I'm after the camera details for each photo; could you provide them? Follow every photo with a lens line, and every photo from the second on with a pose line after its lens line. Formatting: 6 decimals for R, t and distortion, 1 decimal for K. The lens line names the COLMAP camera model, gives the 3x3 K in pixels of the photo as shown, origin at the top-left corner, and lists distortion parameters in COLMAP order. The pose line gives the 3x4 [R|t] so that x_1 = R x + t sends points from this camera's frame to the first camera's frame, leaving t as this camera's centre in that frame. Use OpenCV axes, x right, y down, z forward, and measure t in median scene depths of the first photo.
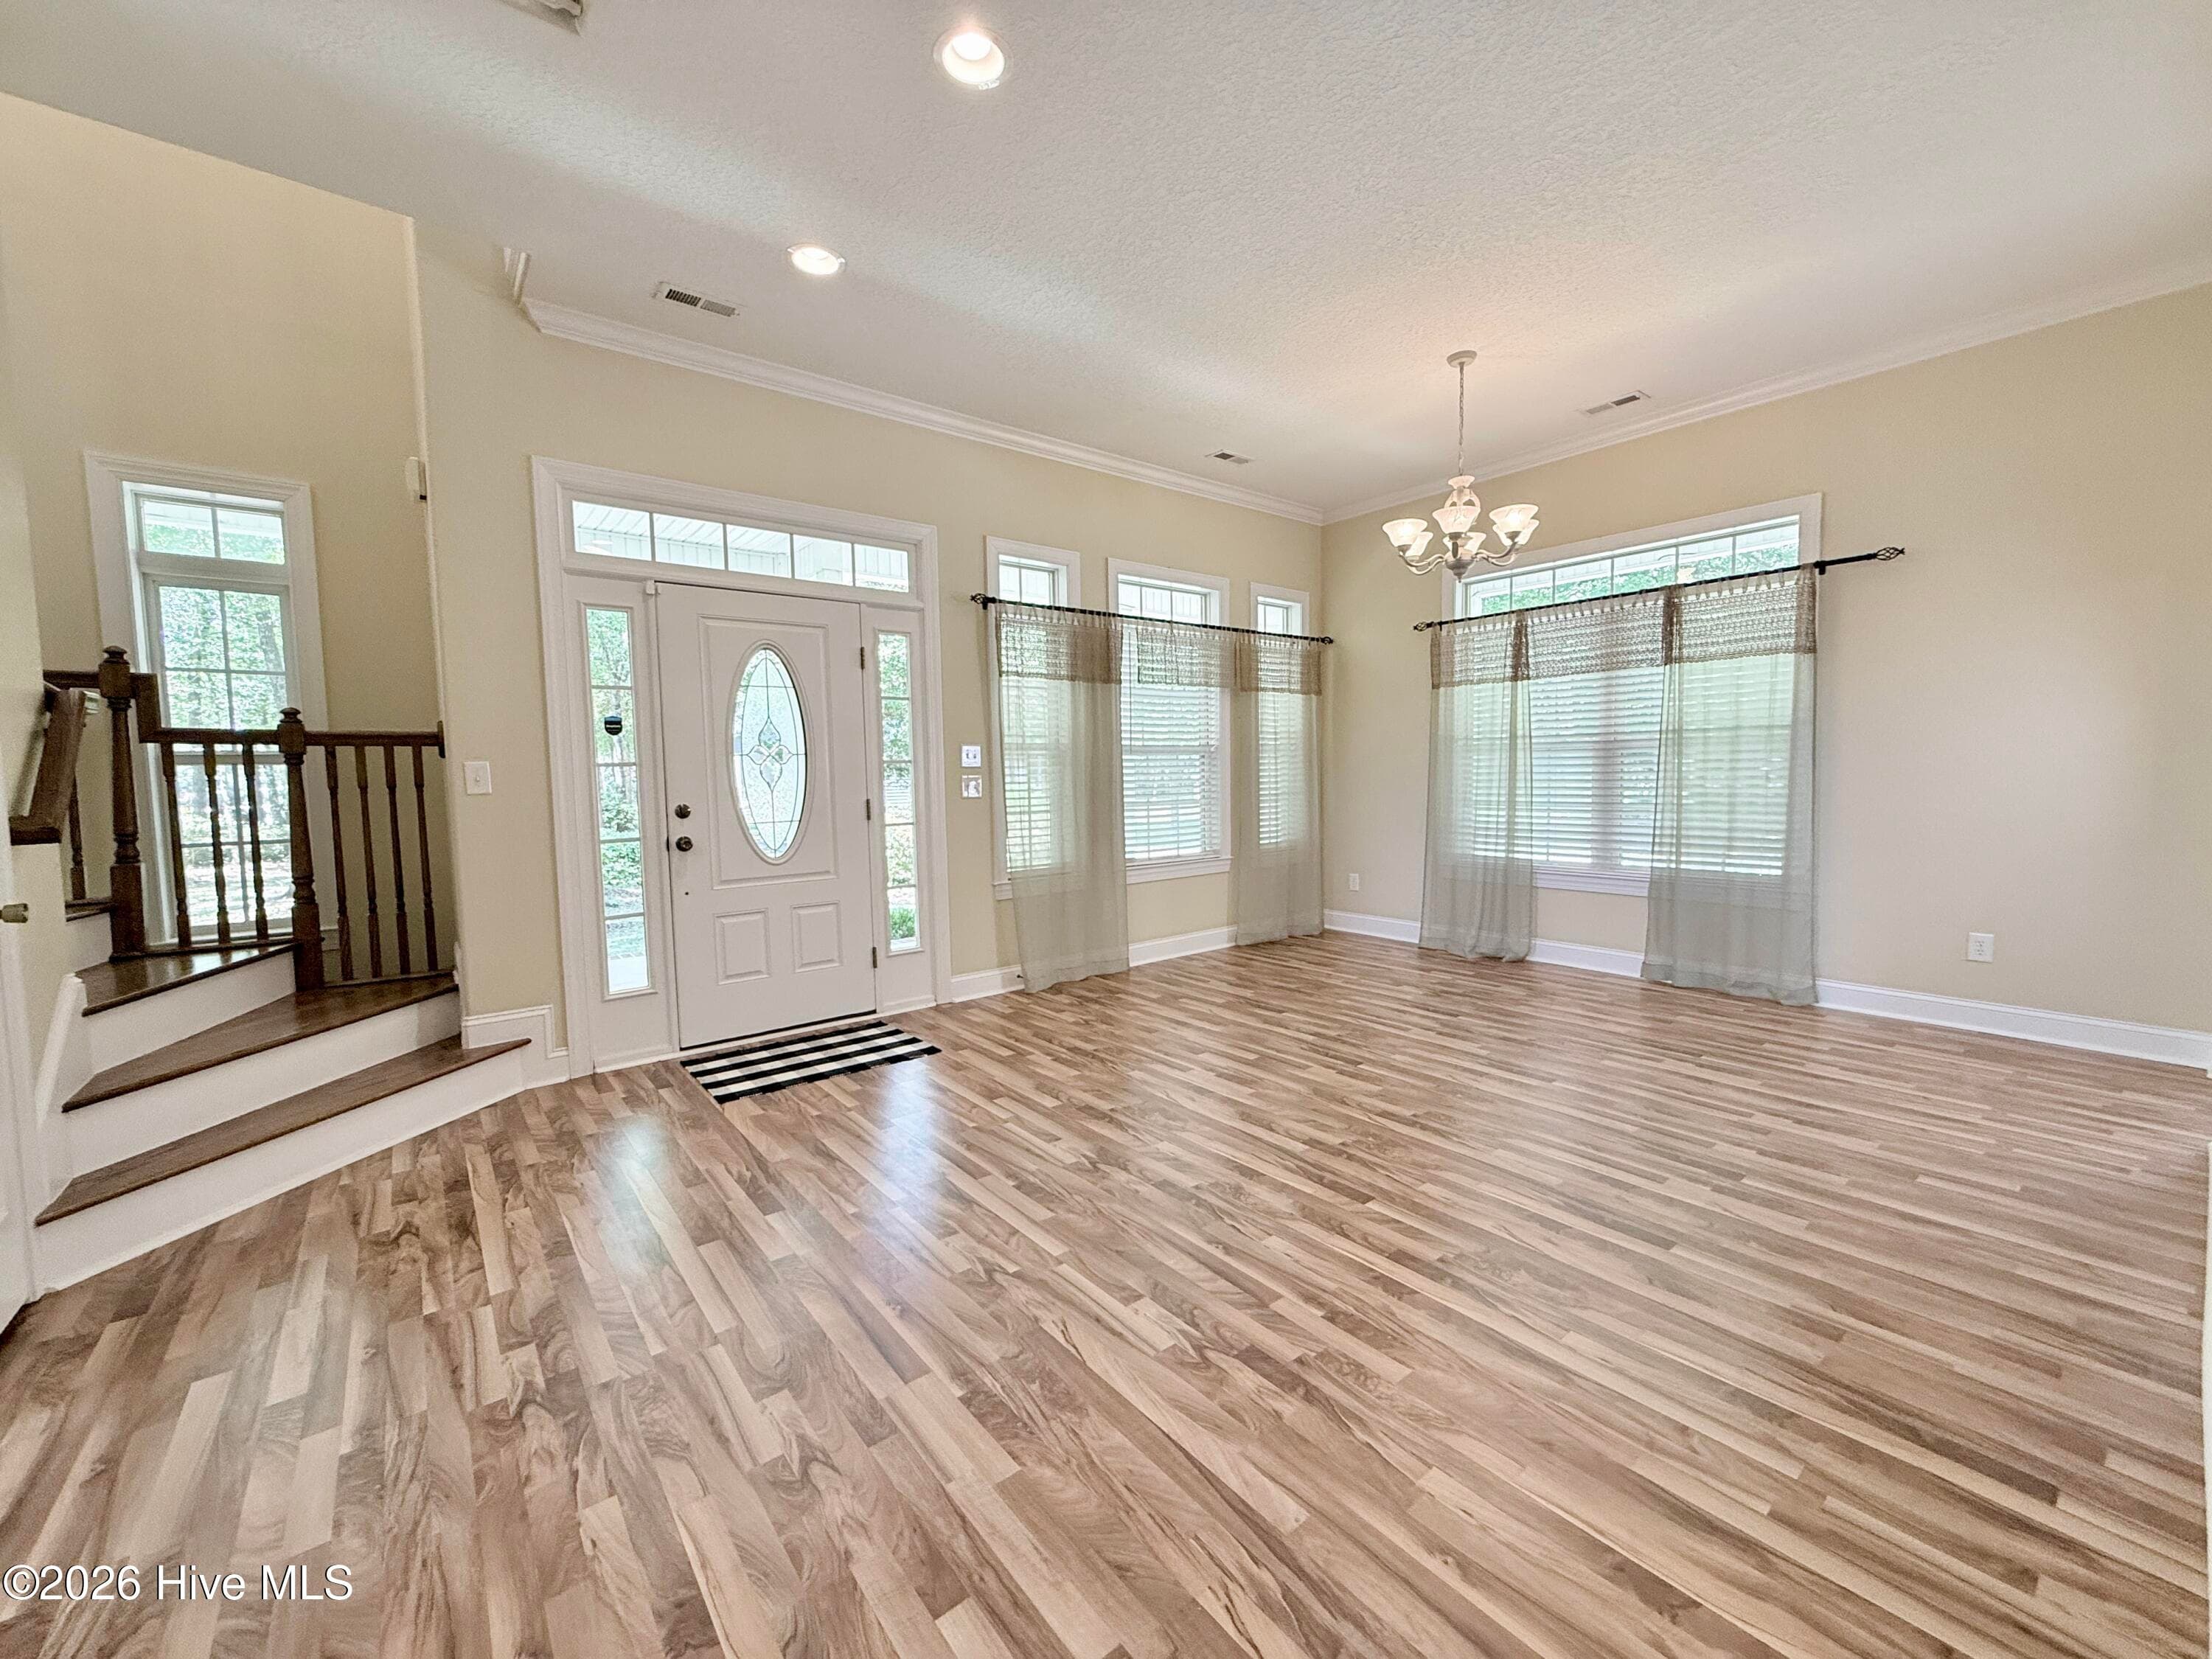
lens RADIAL K [[894.2, 0, 1108.9], [0, 894.2, 826.3], [0, 0, 1]] dist [0.001120, -0.000279]
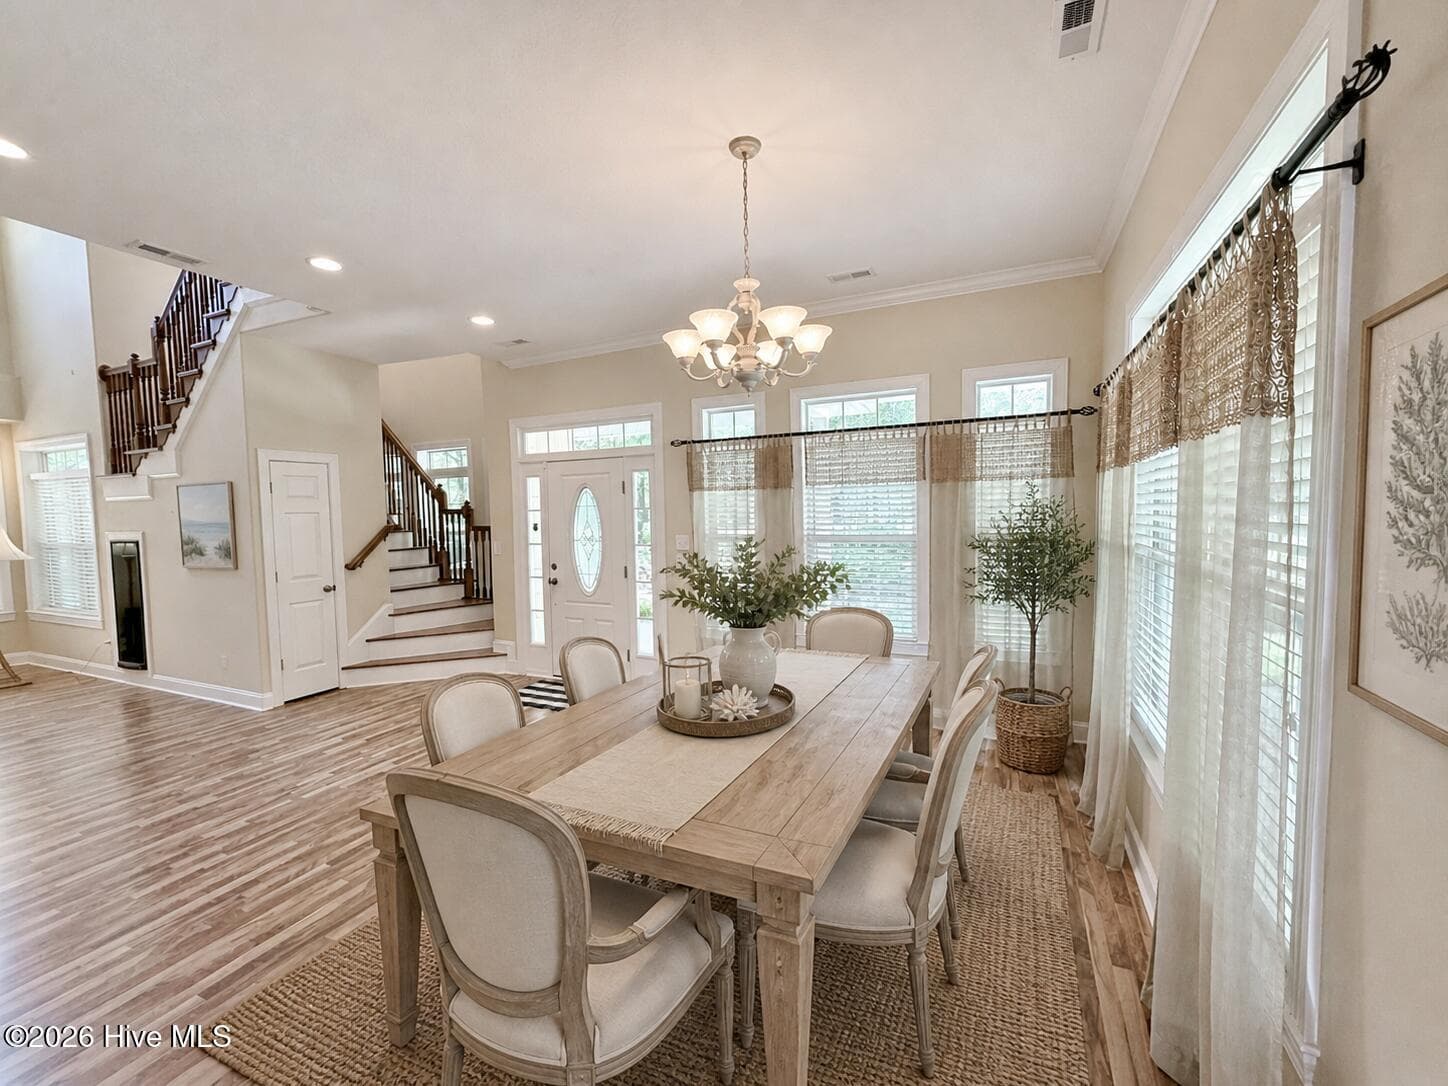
lens RADIAL K [[585.3, 0, 725.9], [0, 585.3, 545.5], [0, 0, 1]] dist [0.001120, -0.000279]
pose [[0.445057, 0.062739, -0.893302, 0.869912], [-0.043993, 0.997870, 0.048166, -0.137846], [0.894421, 0.017863, 0.446869, 0.661434]]
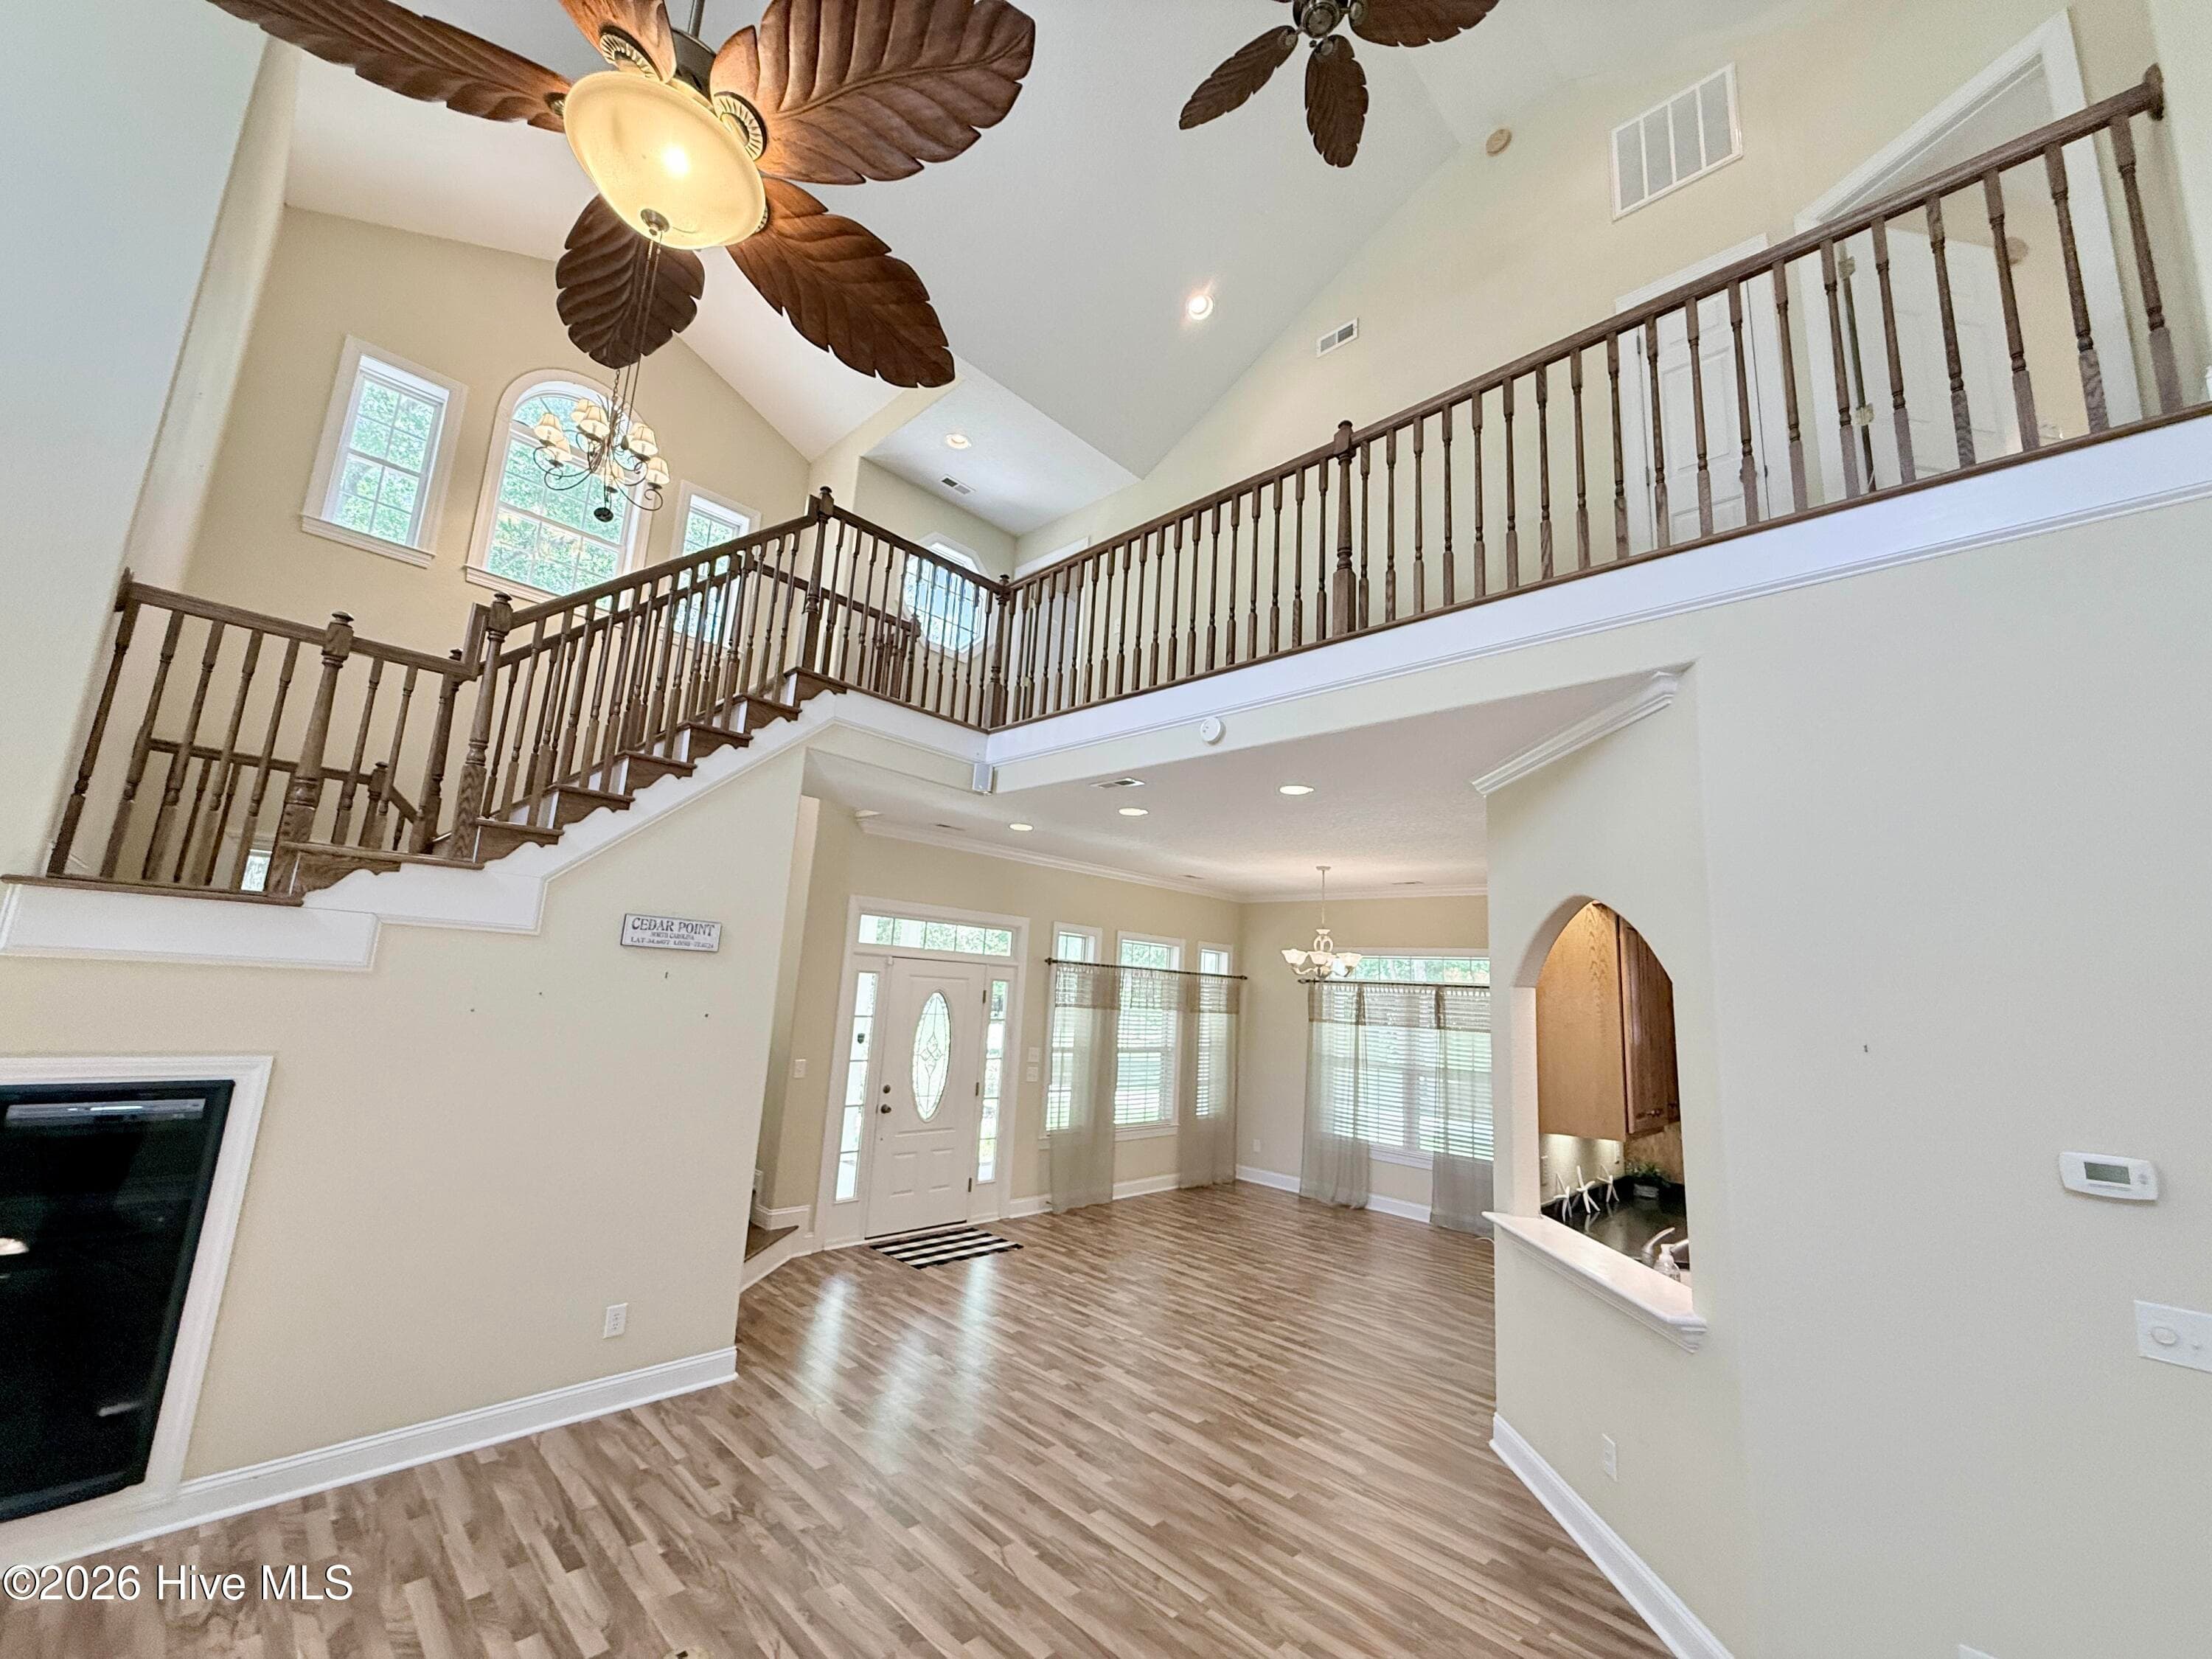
lens RADIAL K [[894.2, 0, 1104.0], [0, 894.2, 821.8], [0, 0, 1]] dist [0.001120, -0.000279]
pose [[0.990295, 0.094742, 0.101684, -0.255605], [-0.066911, 0.966276, -0.248663, -0.102671], [-0.121814, 0.239446, 0.963238, -0.752041]]
